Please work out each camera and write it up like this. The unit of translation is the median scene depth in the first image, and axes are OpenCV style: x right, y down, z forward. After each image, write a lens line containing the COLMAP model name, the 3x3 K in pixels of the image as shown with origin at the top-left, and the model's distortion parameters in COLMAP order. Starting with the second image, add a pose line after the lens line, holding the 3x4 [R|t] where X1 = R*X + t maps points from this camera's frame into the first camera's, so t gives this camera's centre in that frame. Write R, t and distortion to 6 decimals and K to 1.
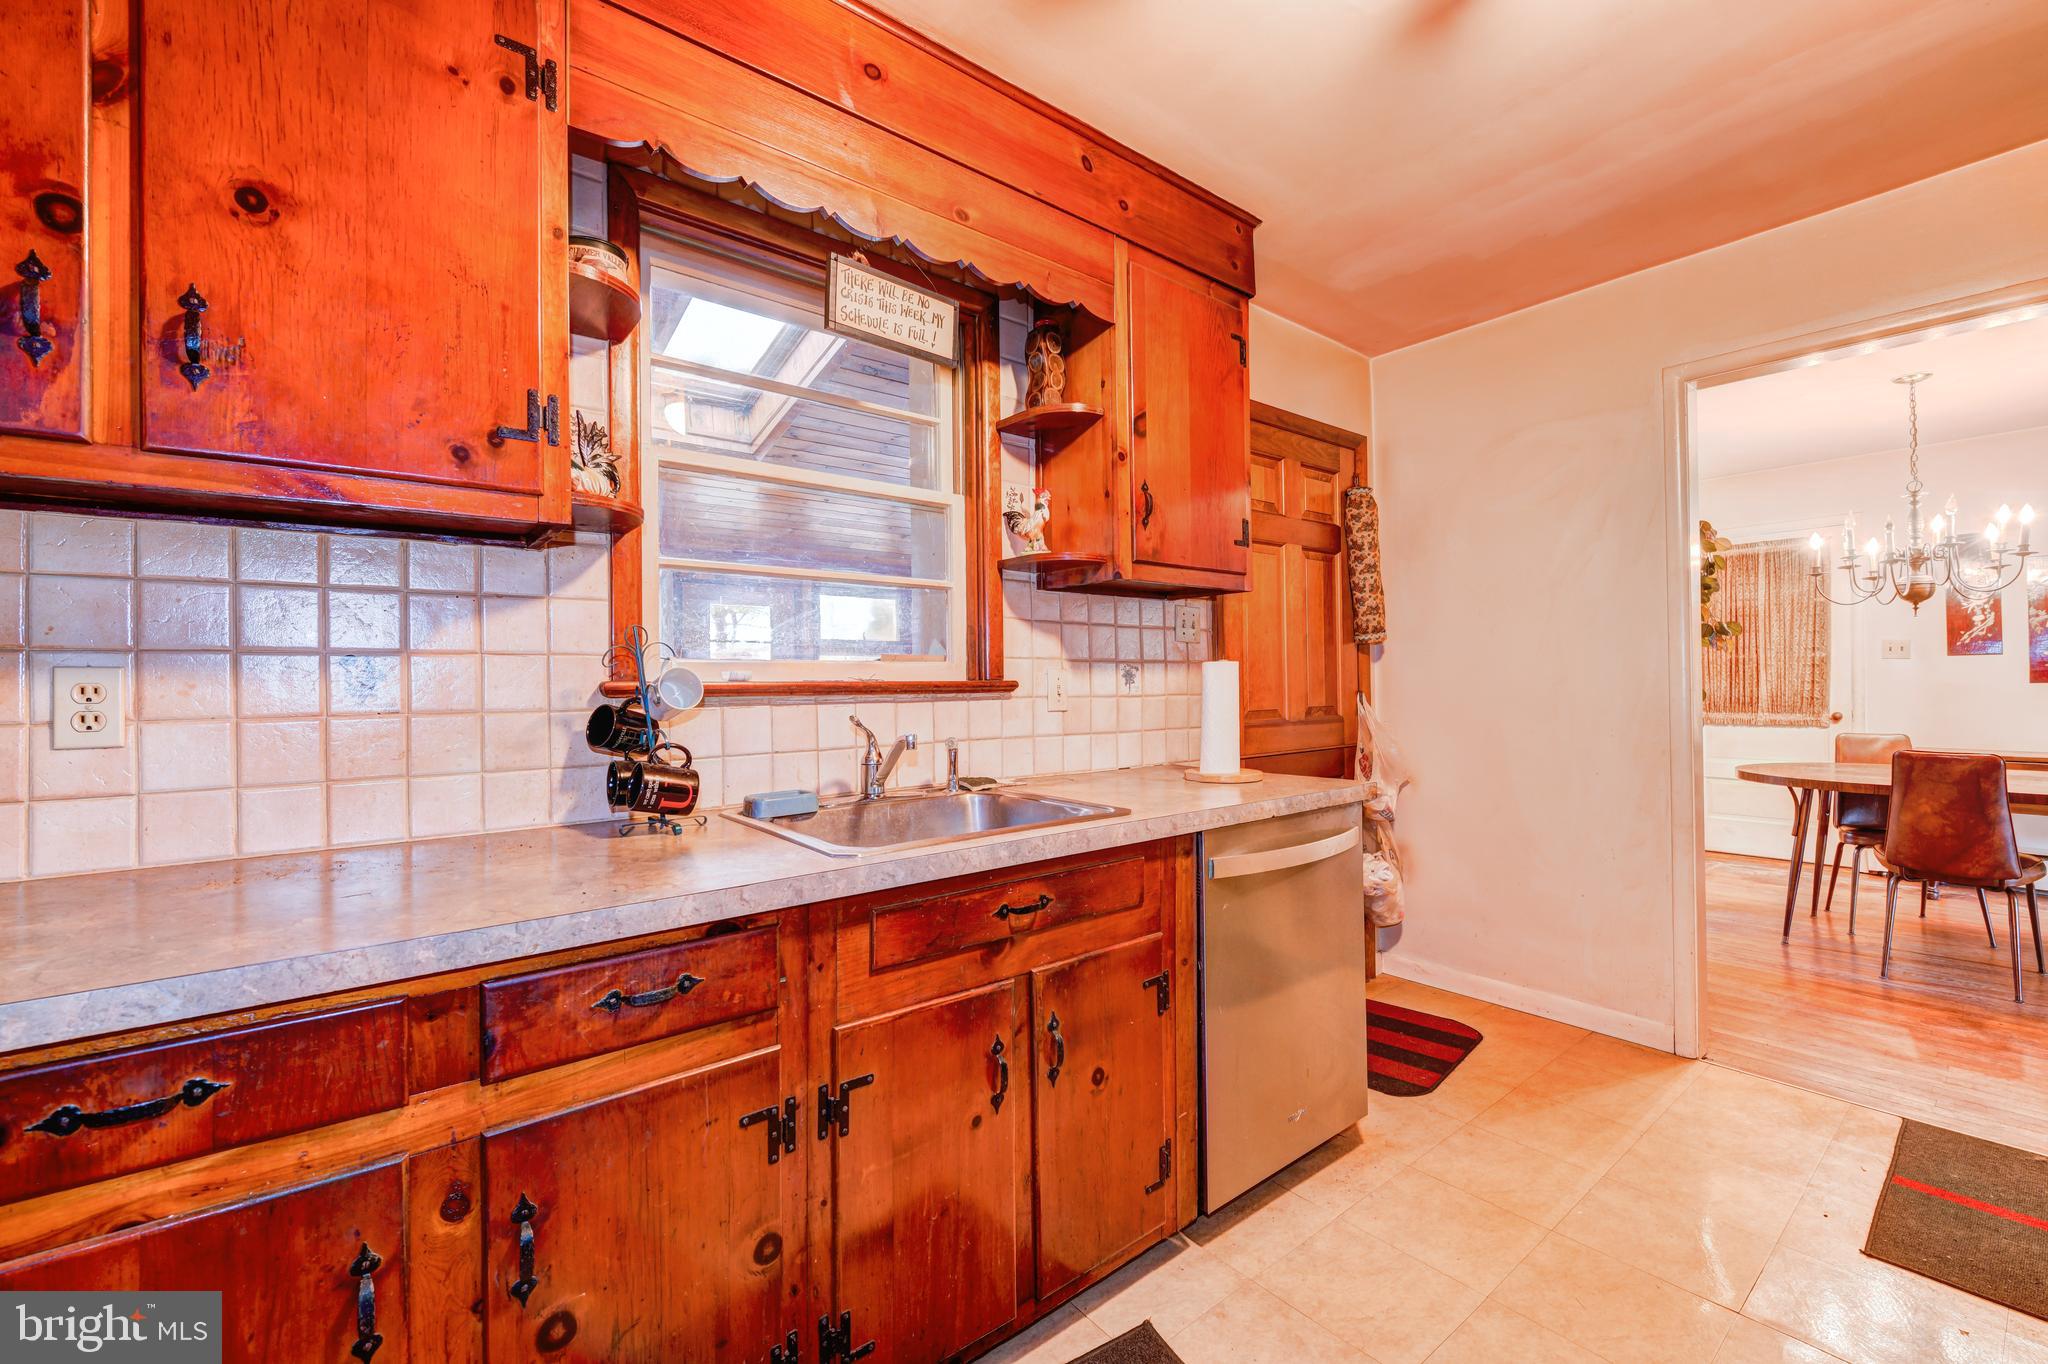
lens RADIAL K [[847.8, 0, 1026.9], [0, 847.8, 678.6], [0, 0, 1]] dist [0.001085, -0.000225]
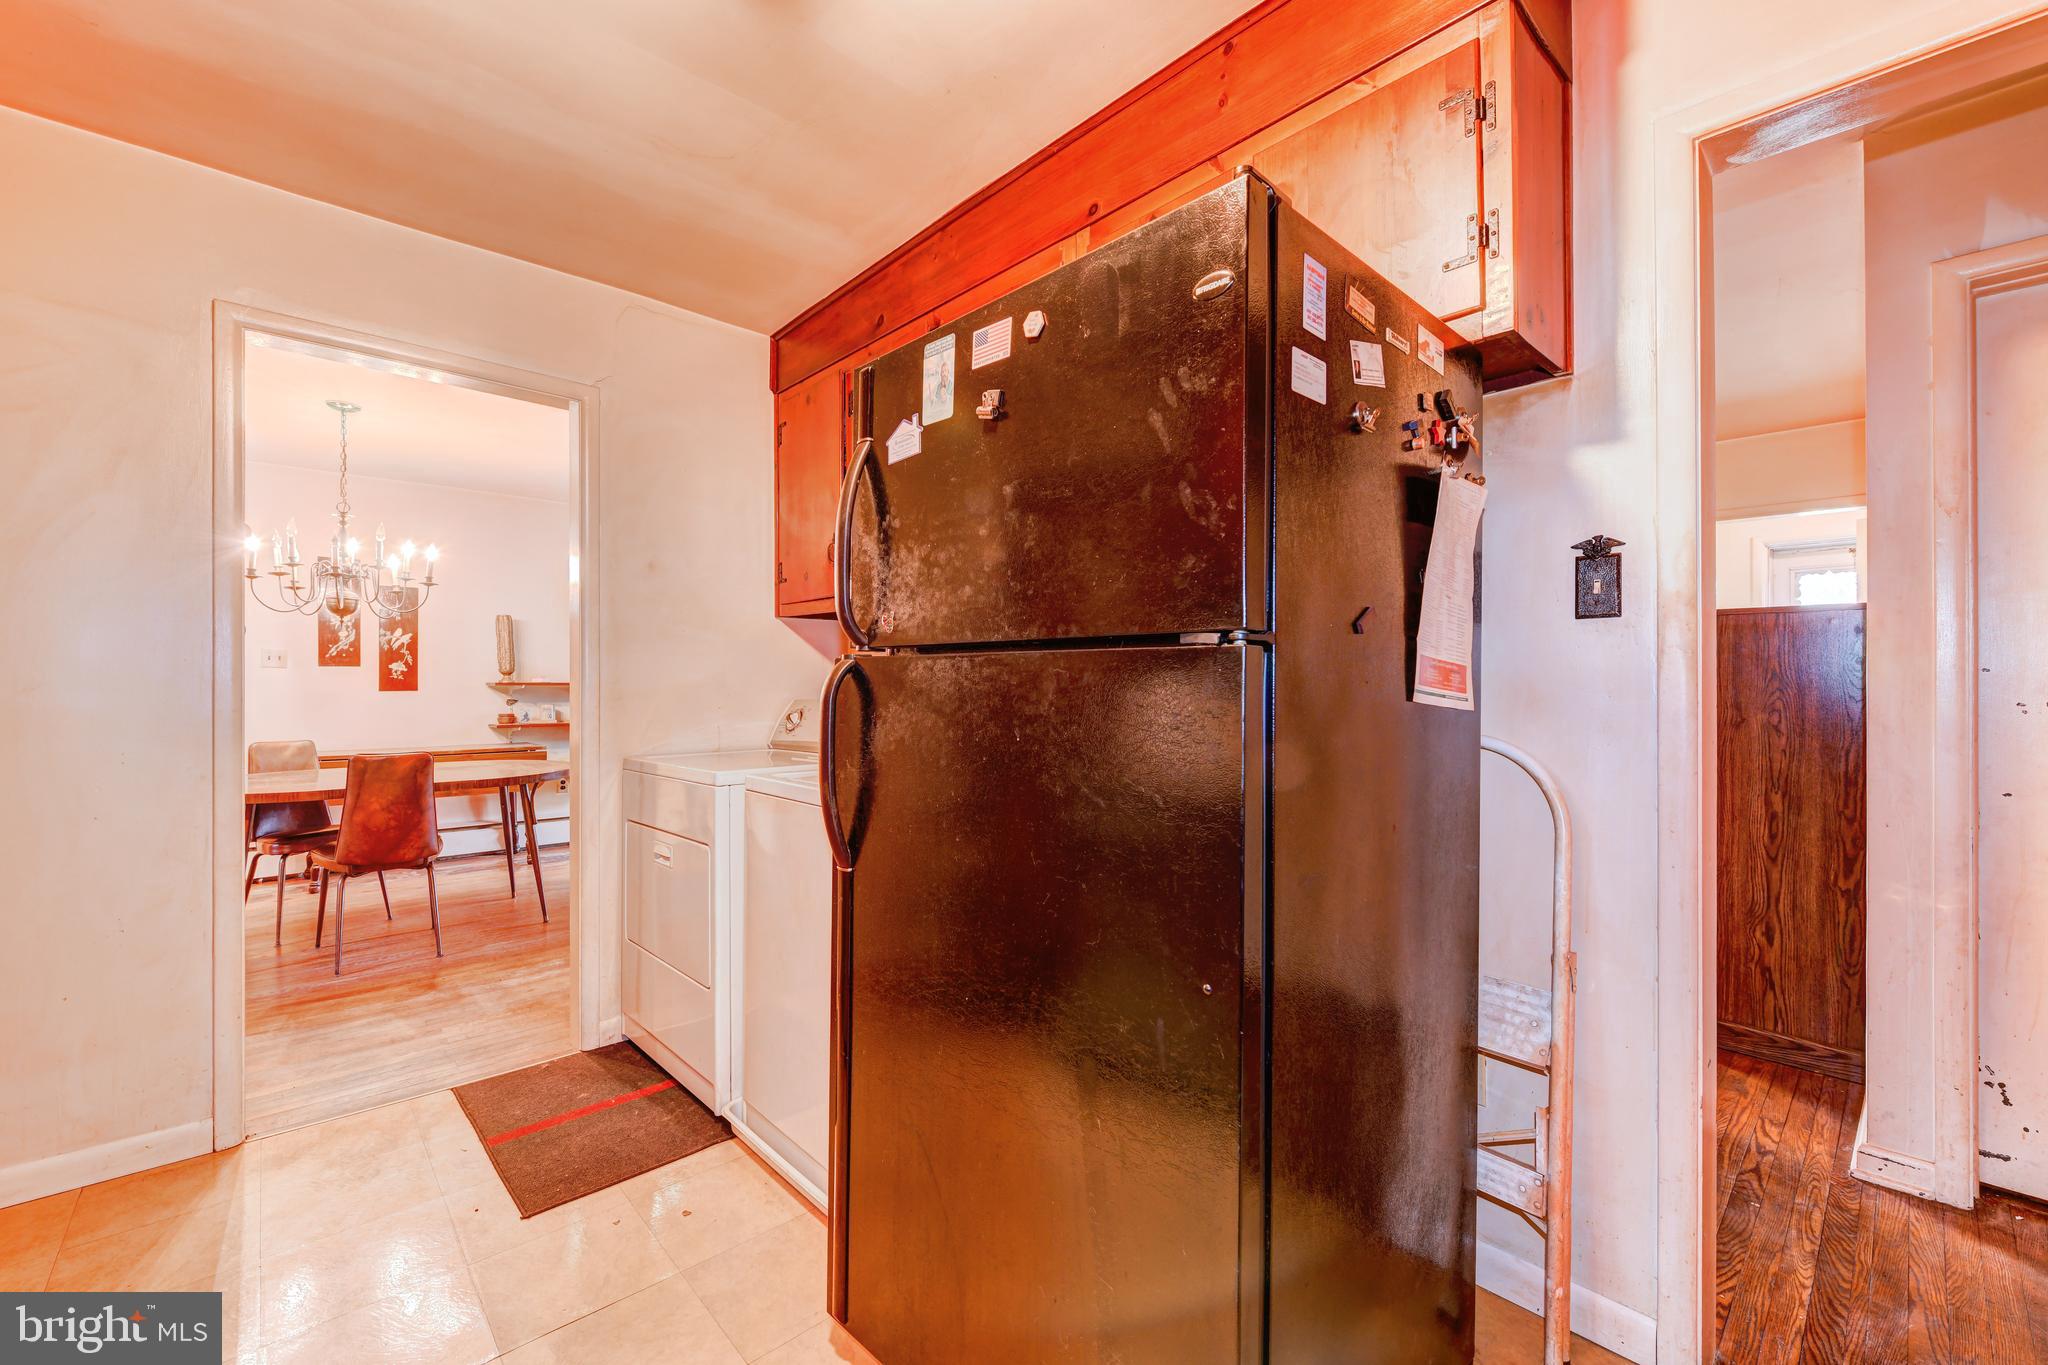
lens RADIAL K [[847.8, 0, 1020.1], [0, 847.8, 678.0], [0, 0, 1]] dist [0.001085, -0.000225]
pose [[-0.048792, 0.013216, 0.998722, -0.072116], [-0.002477, 0.999908, -0.013352, 0.000677], [-0.998806, -0.003125, -0.048755, 0.227962]]
